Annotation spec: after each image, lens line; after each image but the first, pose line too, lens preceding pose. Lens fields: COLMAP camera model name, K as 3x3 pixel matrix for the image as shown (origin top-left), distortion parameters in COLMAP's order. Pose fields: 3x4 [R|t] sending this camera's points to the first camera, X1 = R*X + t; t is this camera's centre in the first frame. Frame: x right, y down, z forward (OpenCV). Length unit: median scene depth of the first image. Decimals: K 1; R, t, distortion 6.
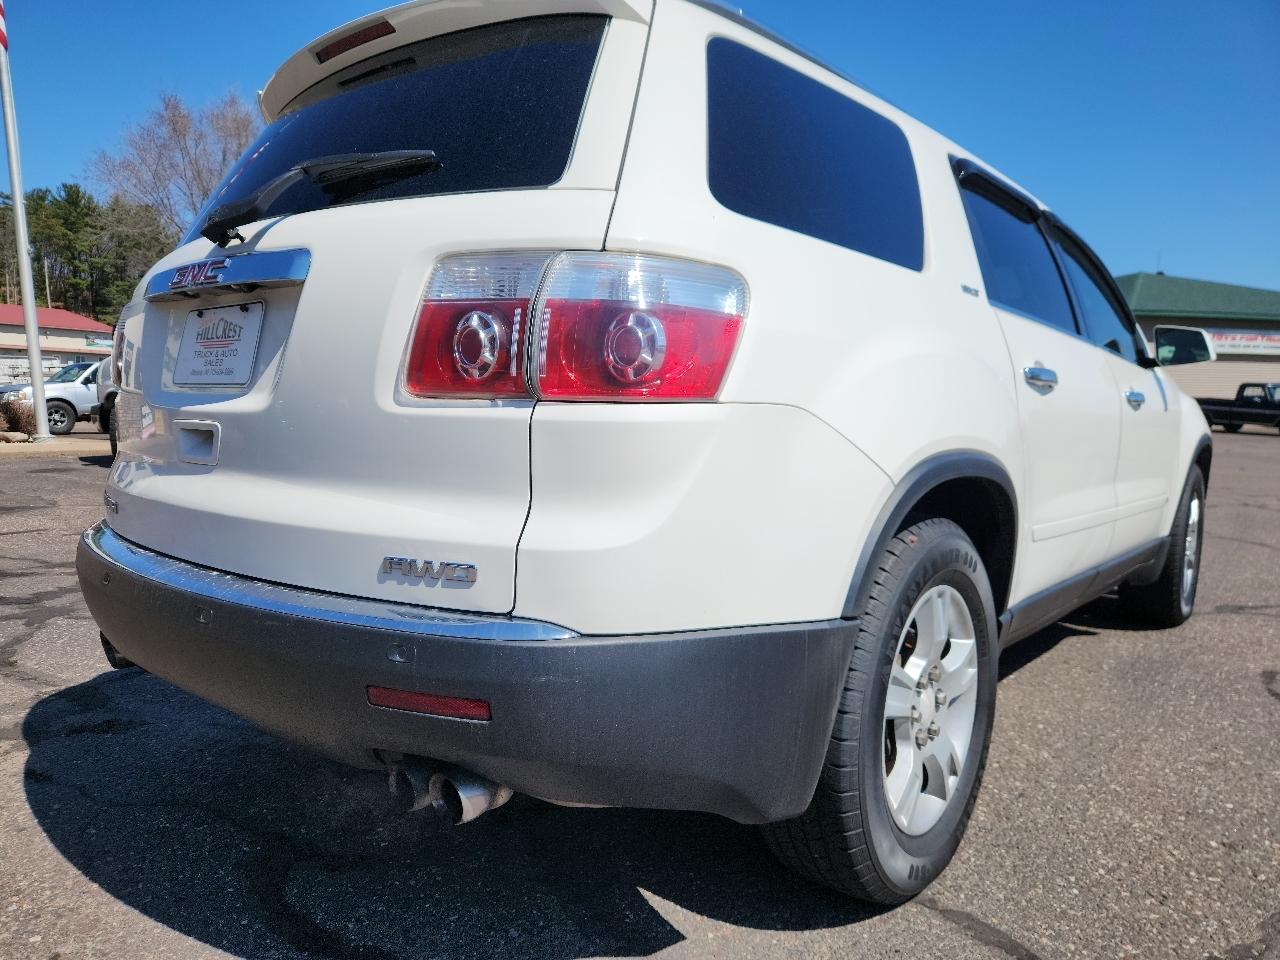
lens RADIAL K [[880.6, 0, 638.1], [0, 880.6, 480.6], [0, 0, 1]] dist [0.060517, -0.059371]
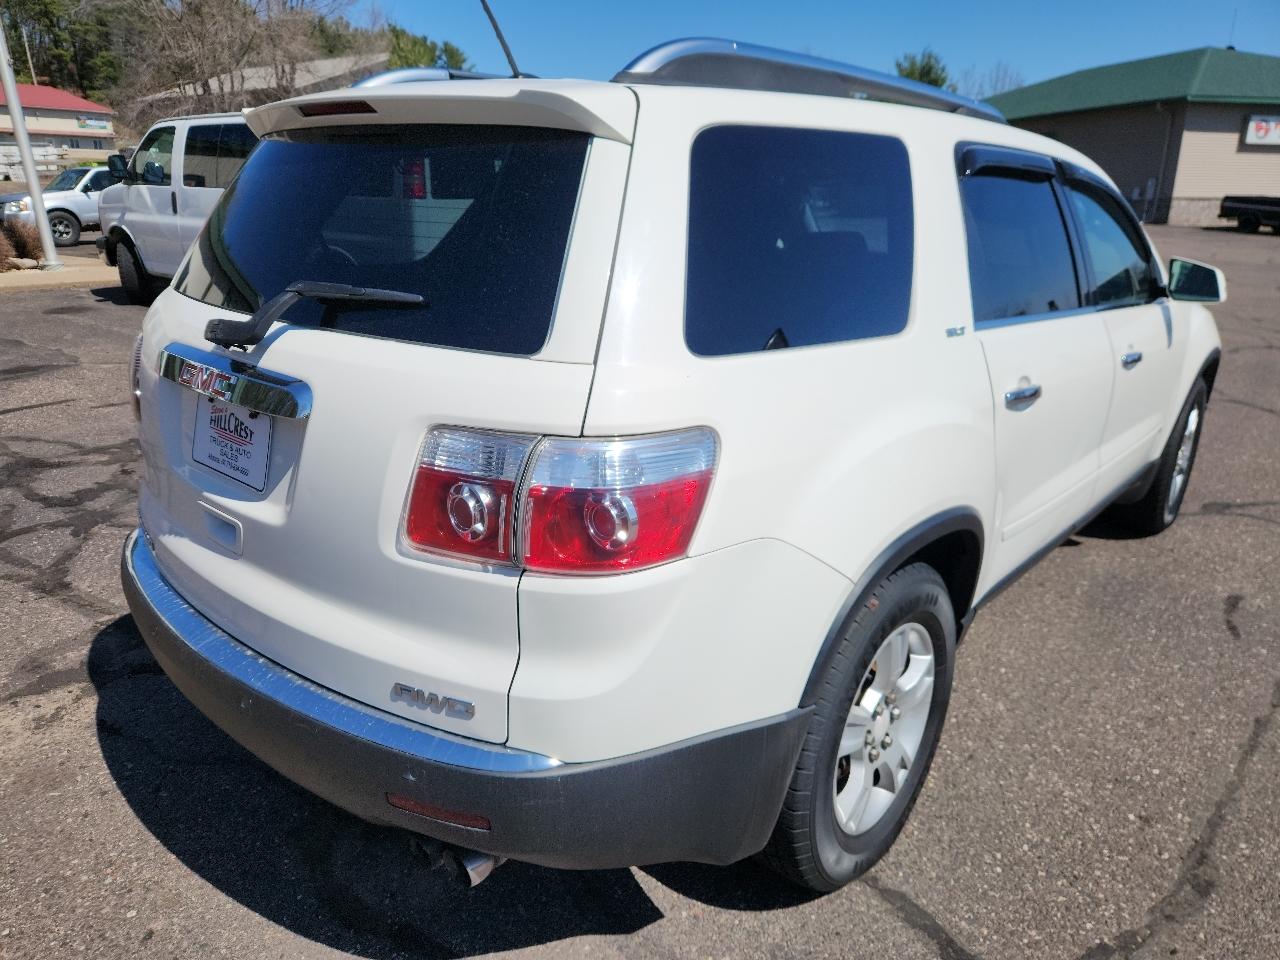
lens RADIAL K [[884.4, 0, 633.1], [0, 884.4, 477.6], [0, 0, 1]] dist [0.053322, -0.055030]
pose [[0.999684, 0.007618, -0.023937, 0.032314], [-0.002088, 0.974816, 0.223003, -0.291431], [0.025033, -0.222882, 0.974524, -0.039959]]
